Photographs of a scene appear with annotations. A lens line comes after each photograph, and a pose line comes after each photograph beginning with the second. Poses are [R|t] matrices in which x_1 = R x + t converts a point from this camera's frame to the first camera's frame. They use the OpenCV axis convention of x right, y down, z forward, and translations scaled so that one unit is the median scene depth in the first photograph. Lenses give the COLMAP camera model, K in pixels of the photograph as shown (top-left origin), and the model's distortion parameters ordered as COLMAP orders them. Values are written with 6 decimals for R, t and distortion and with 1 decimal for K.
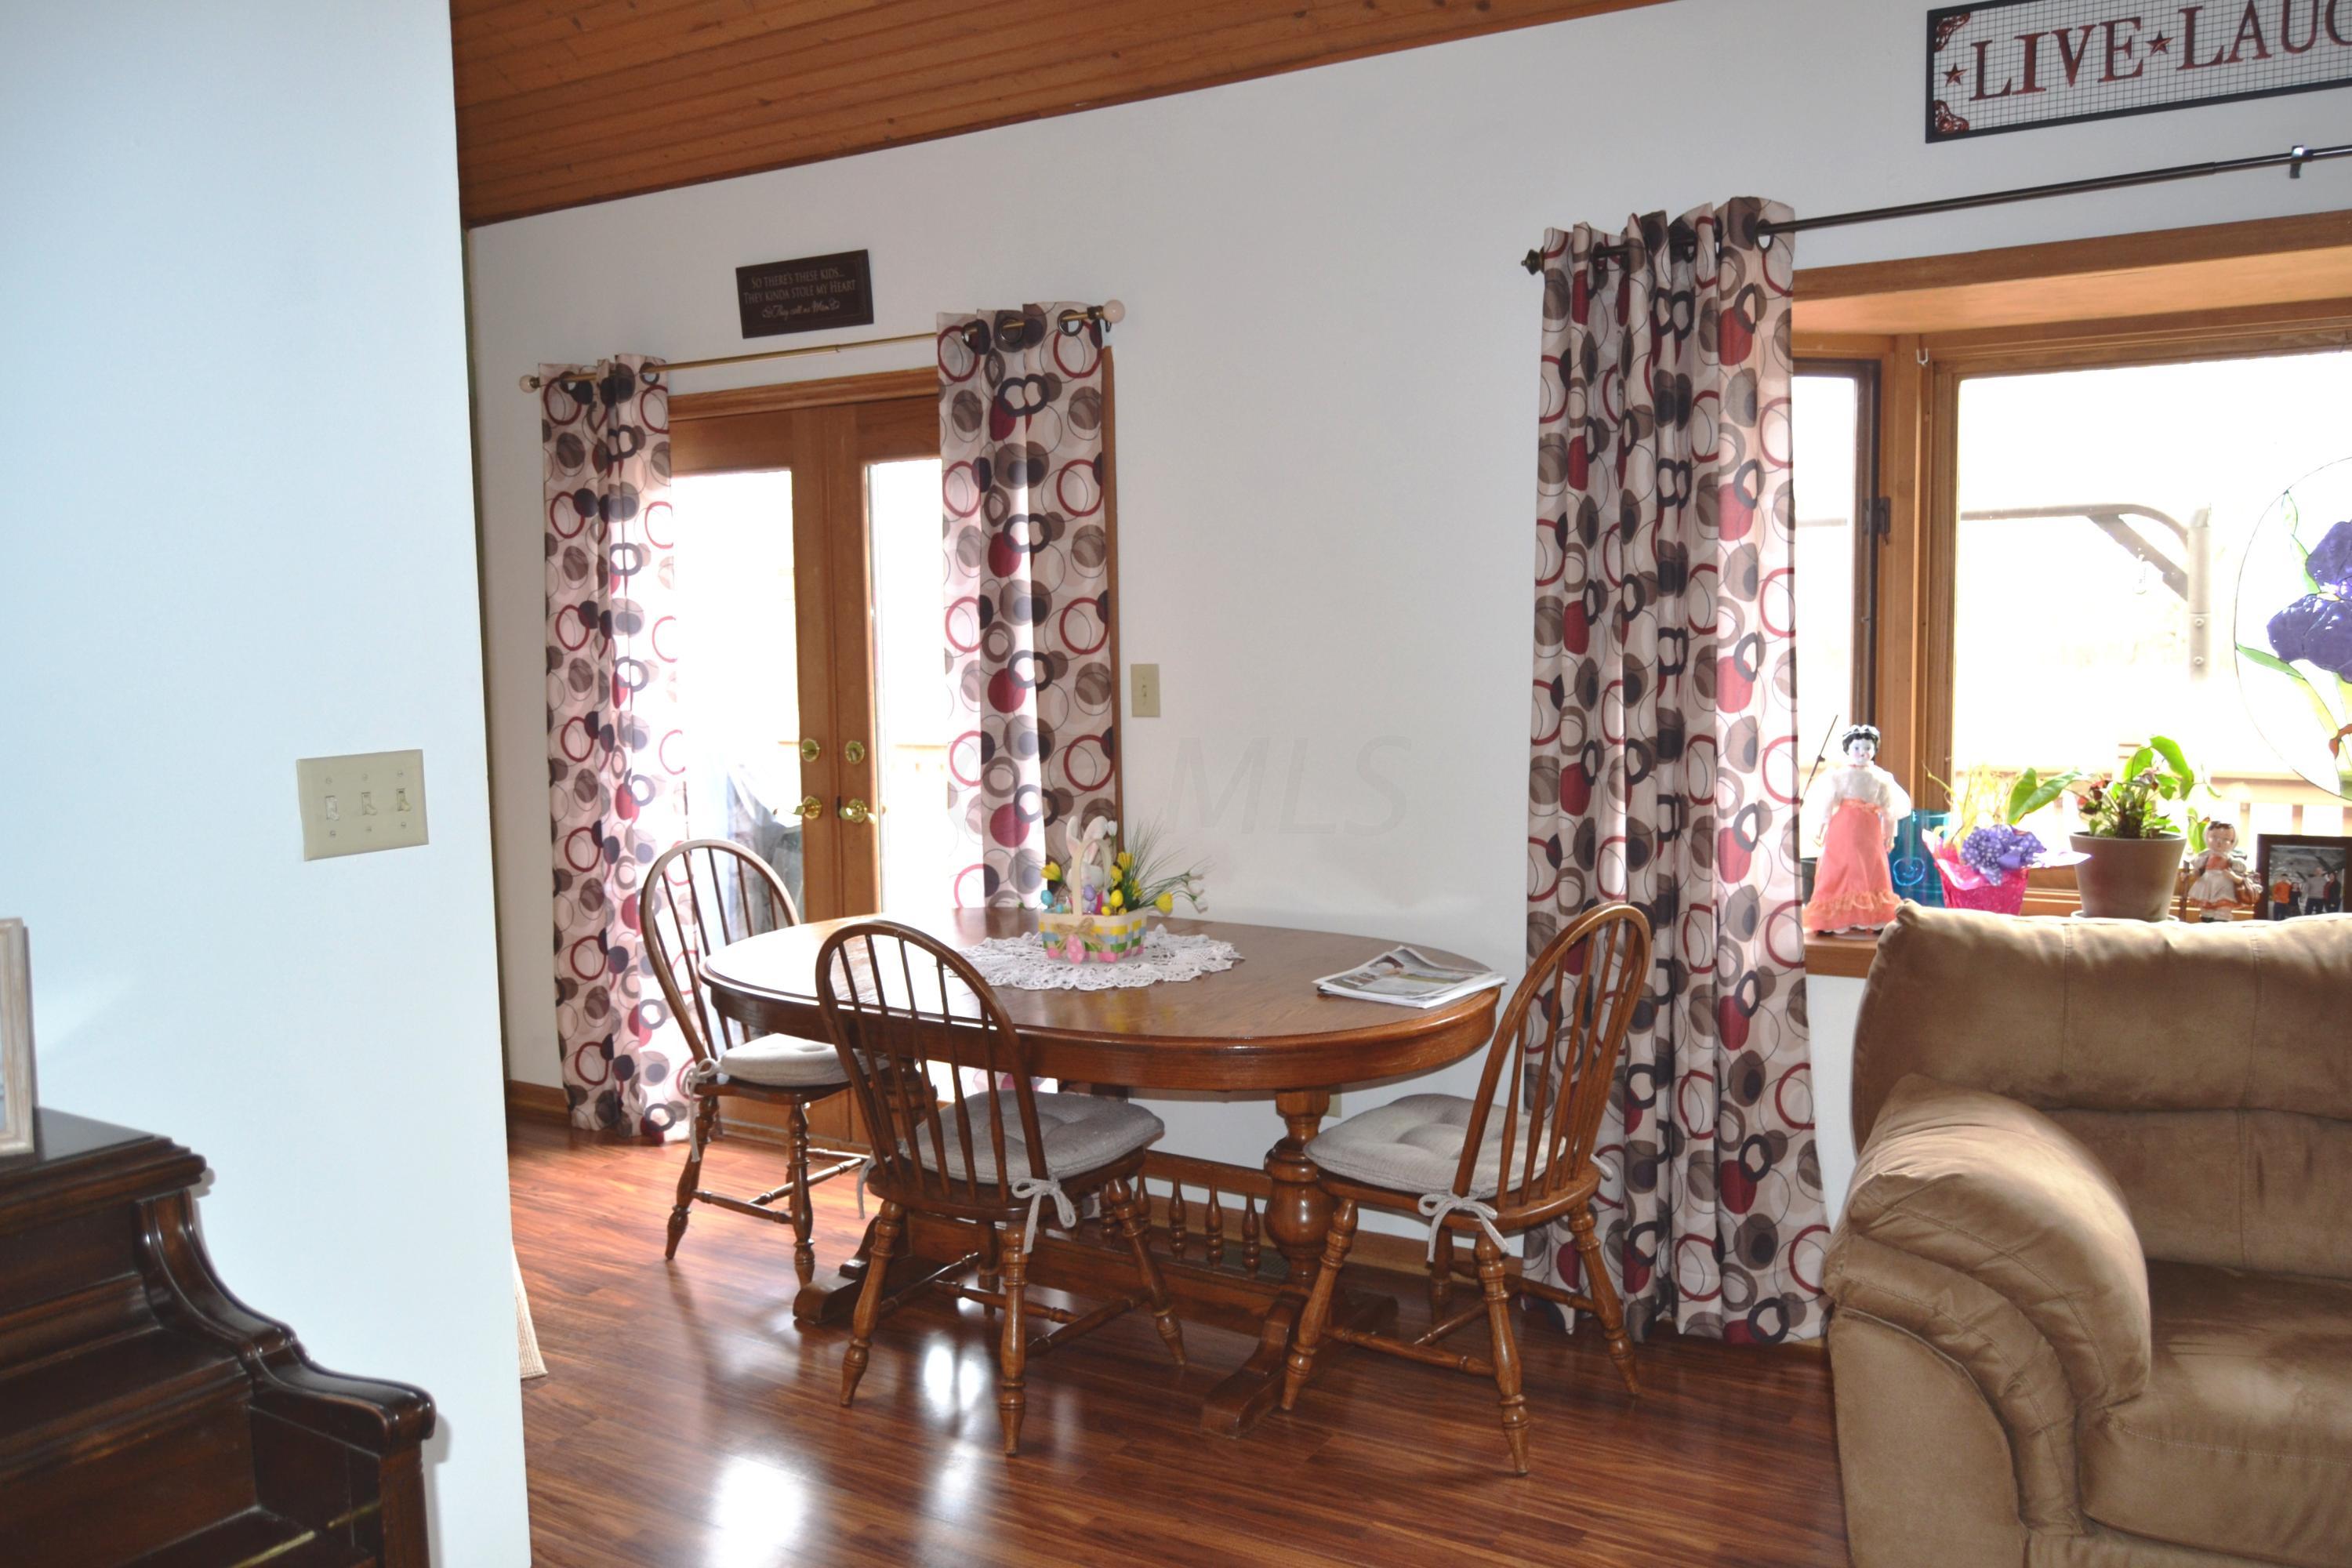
lens RADIAL K [[1834.3, 0, 1176.0], [0, 1834.3, 784.0], [0, 0, 1]] dist [-0.015259, 0.010352]
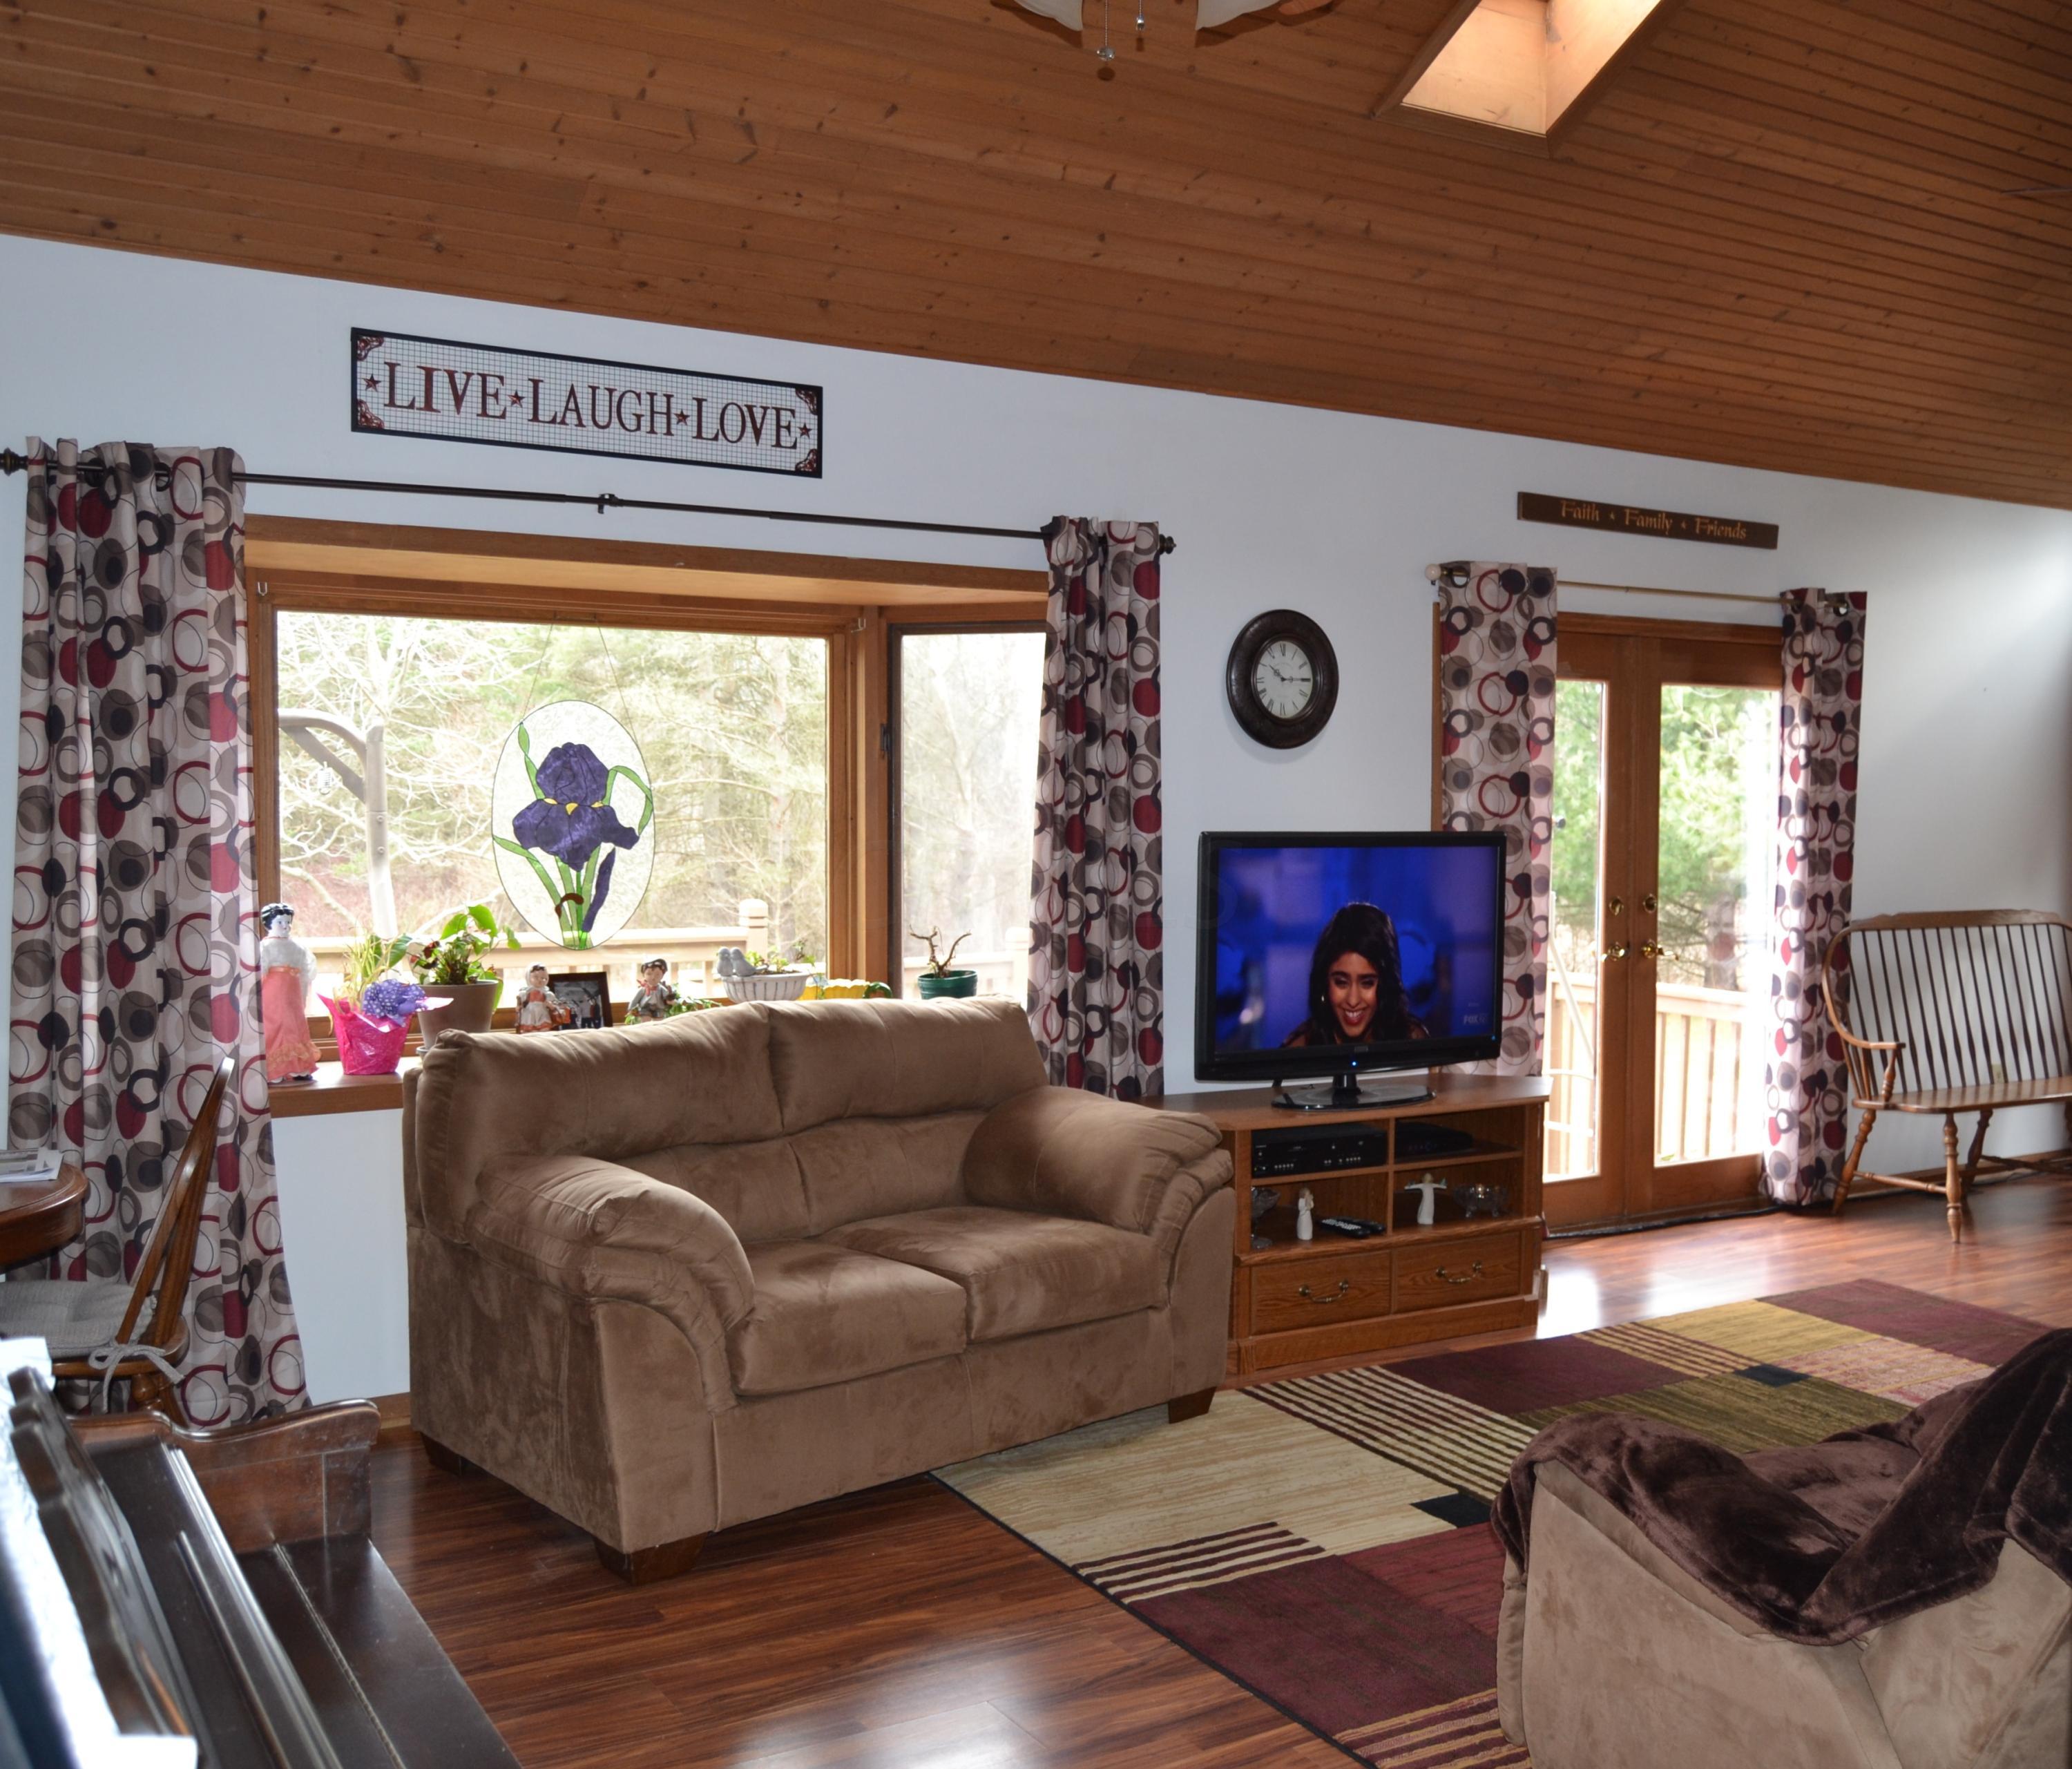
lens RADIAL K [[2014.3, 0, 1036.0], [0, 2014.3, 884.5], [0, 0, 1]] dist [0.002919, -0.007219]
pose [[0.476422, -0.015078, 0.879088, -0.567824], [0.064811, 0.997735, -0.018011, 0.011382], [-0.876825, 0.065555, 0.476320, -0.039617]]
